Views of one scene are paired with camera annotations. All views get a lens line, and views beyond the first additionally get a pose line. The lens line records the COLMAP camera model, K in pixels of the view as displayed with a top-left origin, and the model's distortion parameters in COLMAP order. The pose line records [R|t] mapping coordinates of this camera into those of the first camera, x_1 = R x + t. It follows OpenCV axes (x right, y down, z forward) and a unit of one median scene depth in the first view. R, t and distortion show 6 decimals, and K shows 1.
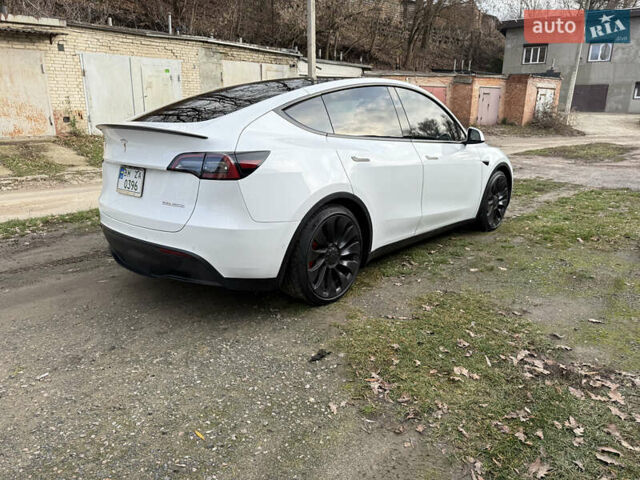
lens RADIAL K [[449.6, 0, 321.0], [0, 449.6, 237.9], [0, 0, 1]] dist [0.018899, -0.019067]
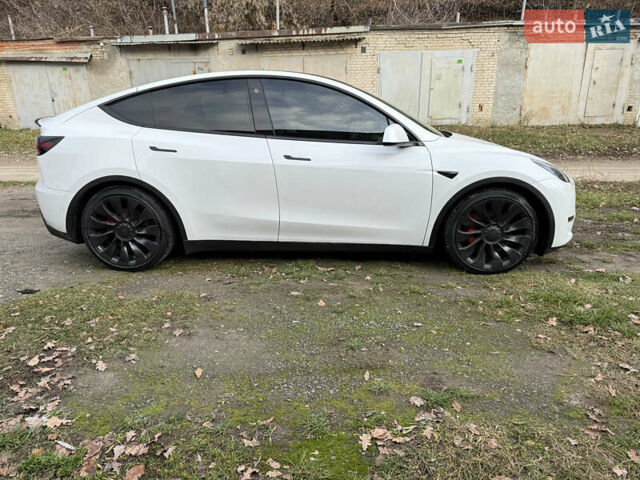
lens RADIAL K [[449.6, 0, 316.1], [0, 449.6, 239.8], [0, 0, 1]] dist [0.018899, -0.019067]
pose [[0.646525, 0.210233, -0.733353, 0.857278], [-0.193033, 0.975080, 0.109352, -0.112917], [0.738068, 0.070862, 0.670995, 0.410541]]
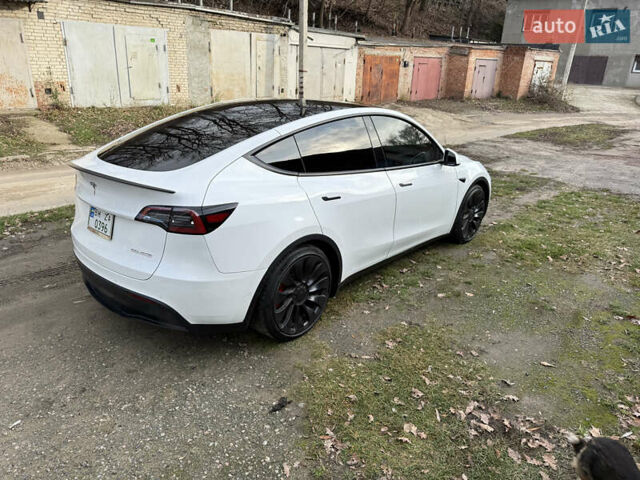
lens RADIAL K [[449.6, 0, 318.8], [0, 449.6, 237.2], [0, 0, 1]] dist [0.018899, -0.019067]
pose [[0.999537, 0.025829, 0.016074, 0.034288], [-0.027062, 0.996269, 0.081955, -0.124407], [-0.013898, -0.082352, 0.996506, -0.012266]]
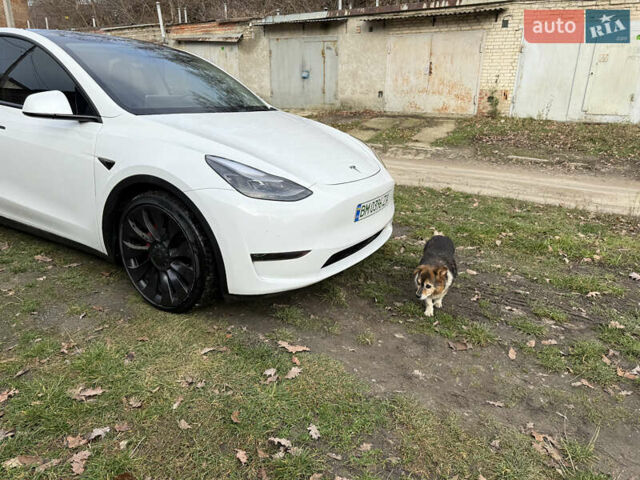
lens RADIAL K [[449.6, 0, 317.2], [0, 449.6, 240.8], [0, 0, 1]] dist [0.018899, -0.019067]
pose [[0.210899, 0.316054, -0.925003, 1.034207], [-0.291297, 0.923614, 0.249164, -0.315927], [0.933096, 0.216902, 0.286855, 1.218580]]
